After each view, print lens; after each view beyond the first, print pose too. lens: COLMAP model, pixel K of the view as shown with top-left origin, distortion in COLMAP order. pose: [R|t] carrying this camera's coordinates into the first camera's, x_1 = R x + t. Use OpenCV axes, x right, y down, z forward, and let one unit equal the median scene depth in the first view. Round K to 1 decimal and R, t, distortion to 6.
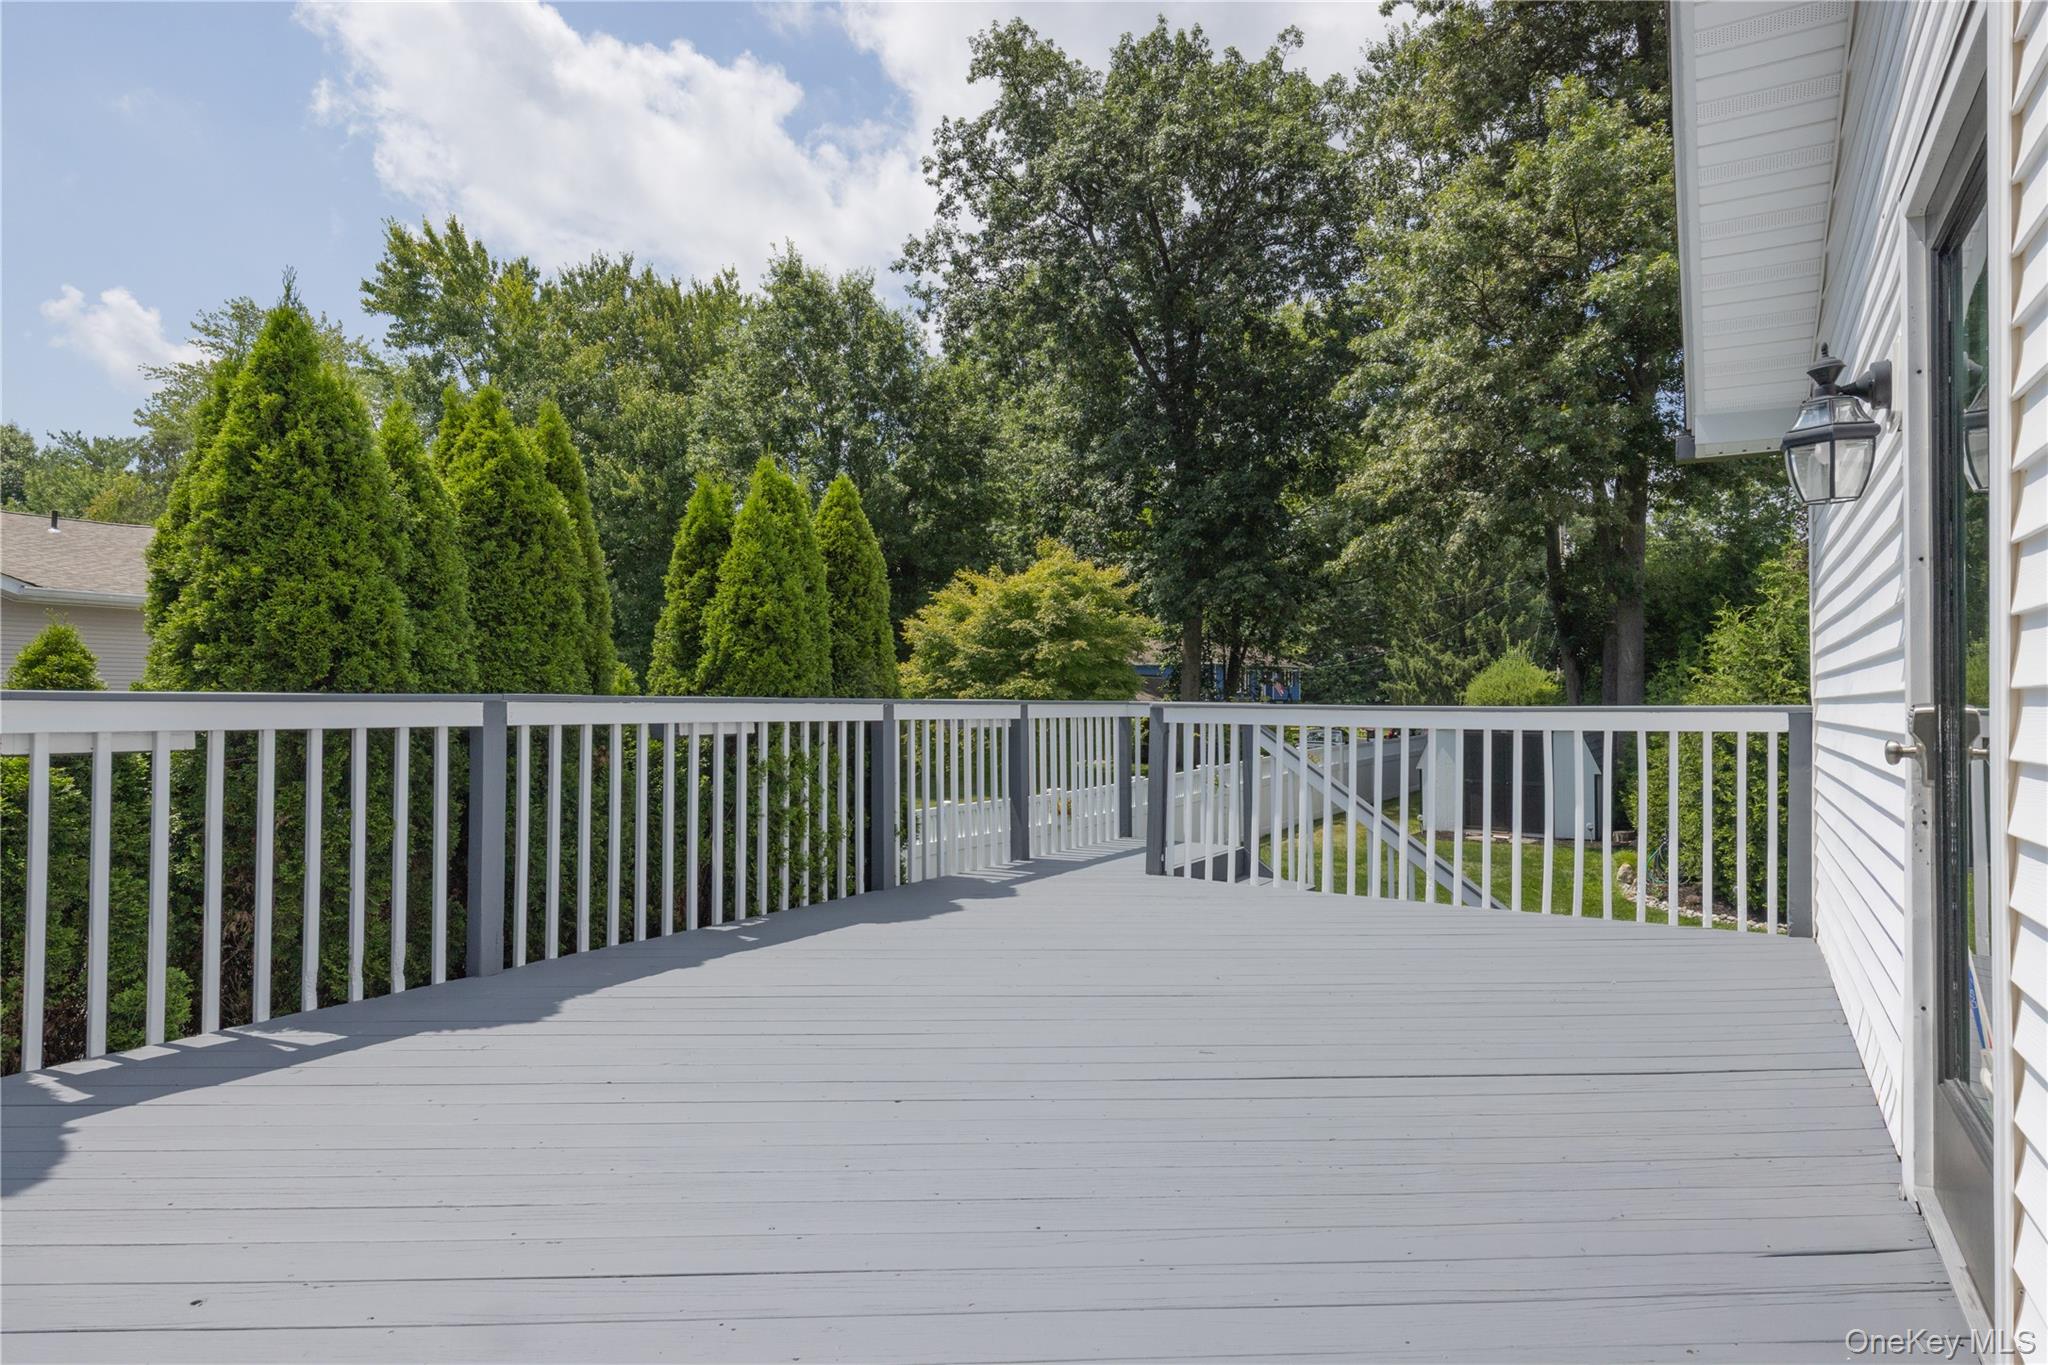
lens RADIAL K [[1138.4, 0, 1011.0], [0, 1138.4, 705.8], [0, 0, 1]] dist [-0.002742, -0.000877]
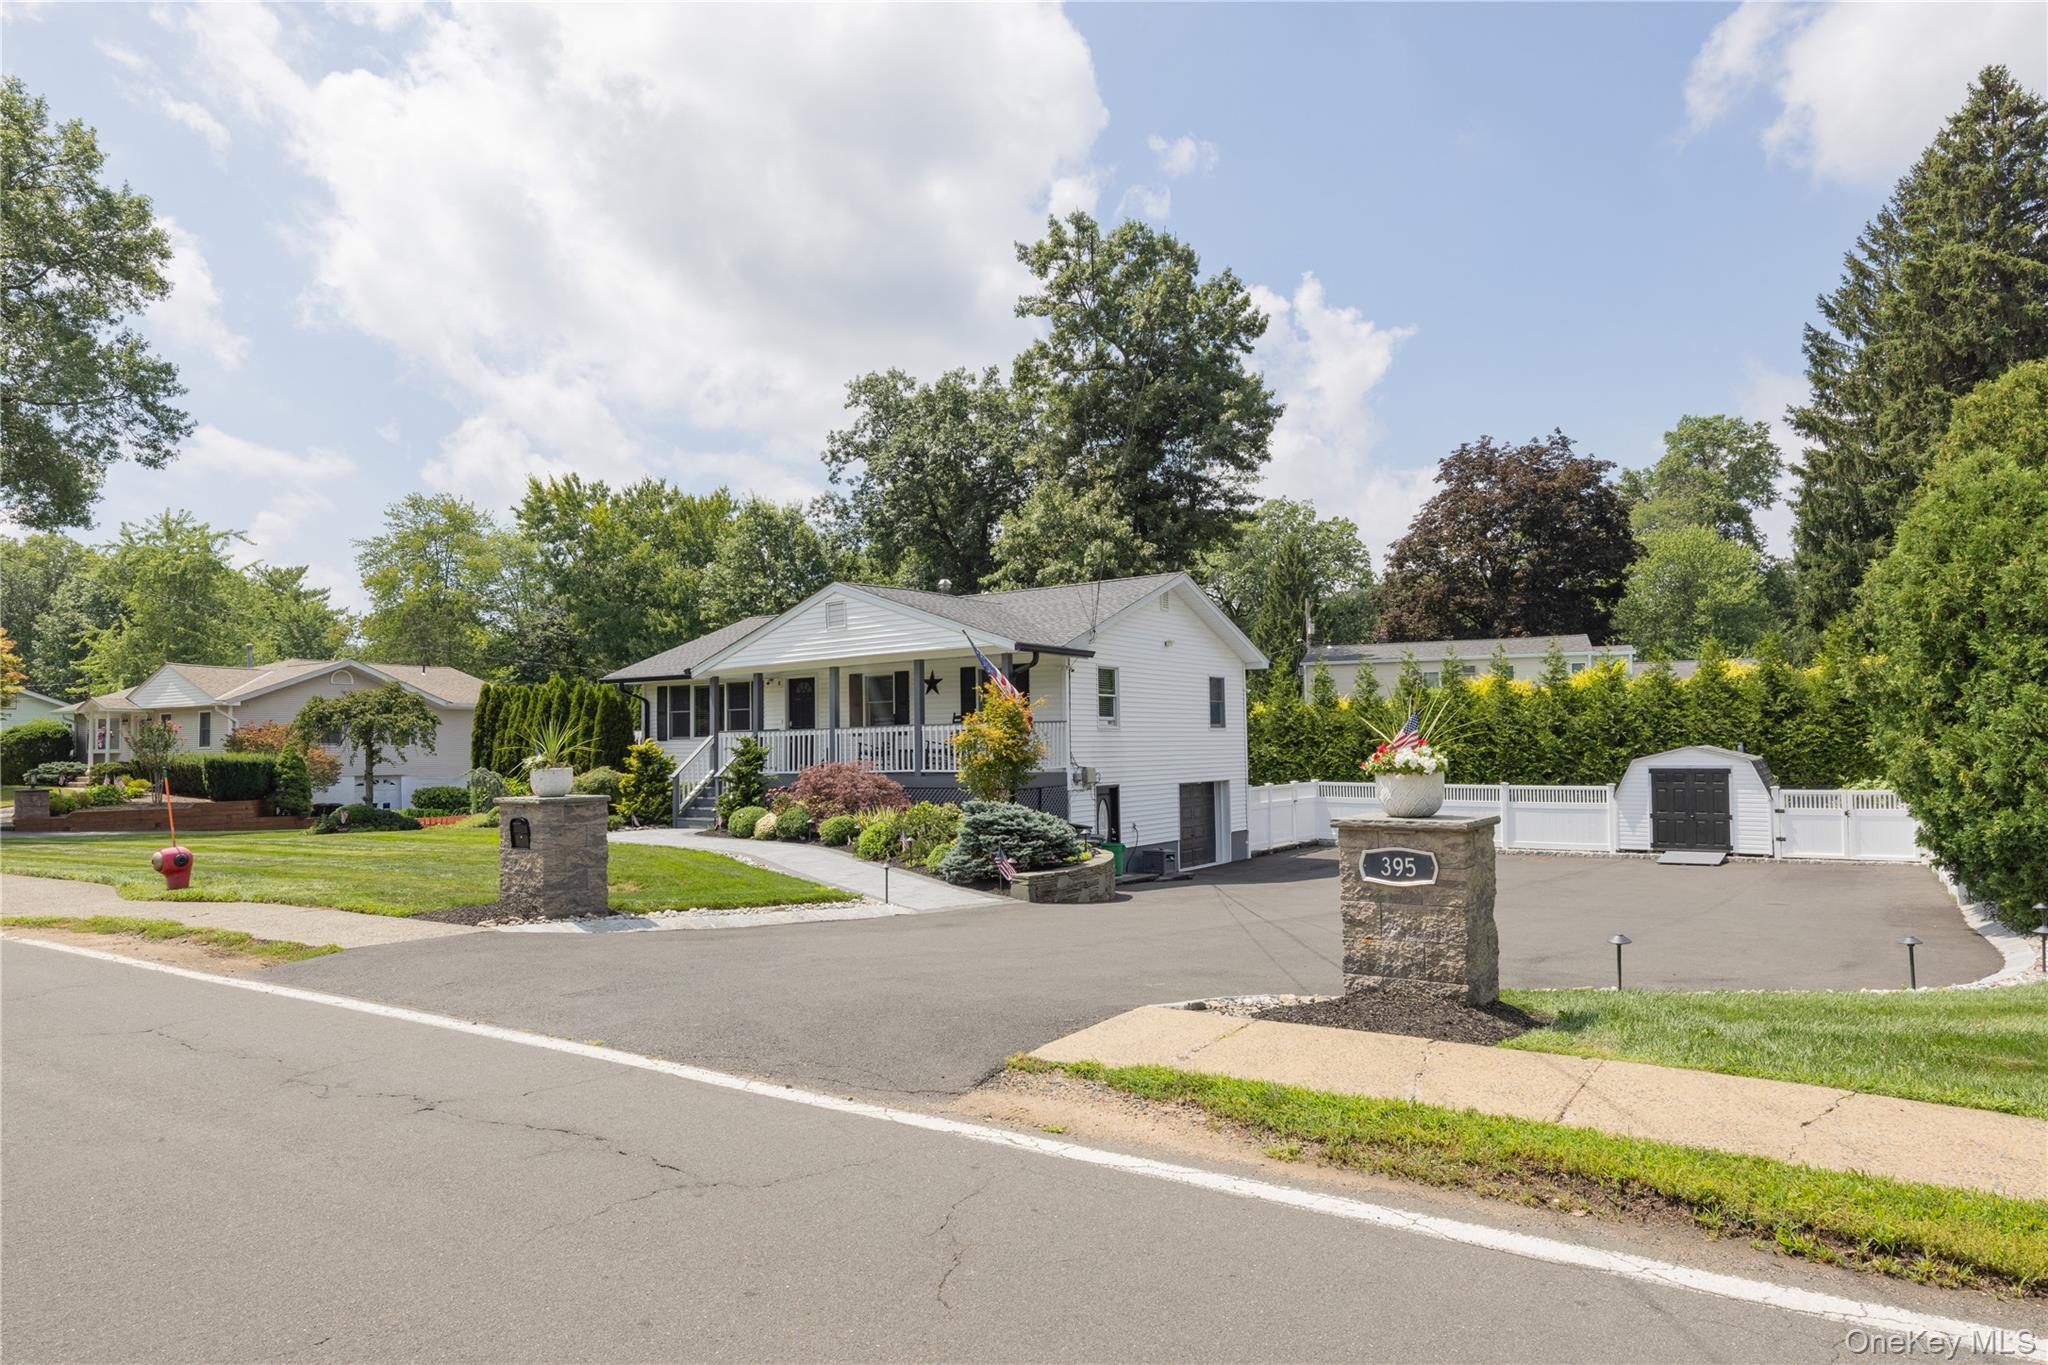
lens RADIAL K [[1138.4, 0, 1011.0], [0, 1138.4, 705.8], [0, 0, 1]] dist [-0.002742, -0.000877]
pose [[0.999405, -0.028967, -0.018724, 0.217207], [0.028288, 0.998967, -0.035561, 0.013018], [0.019735, 0.035010, 0.999192, -0.721792]]
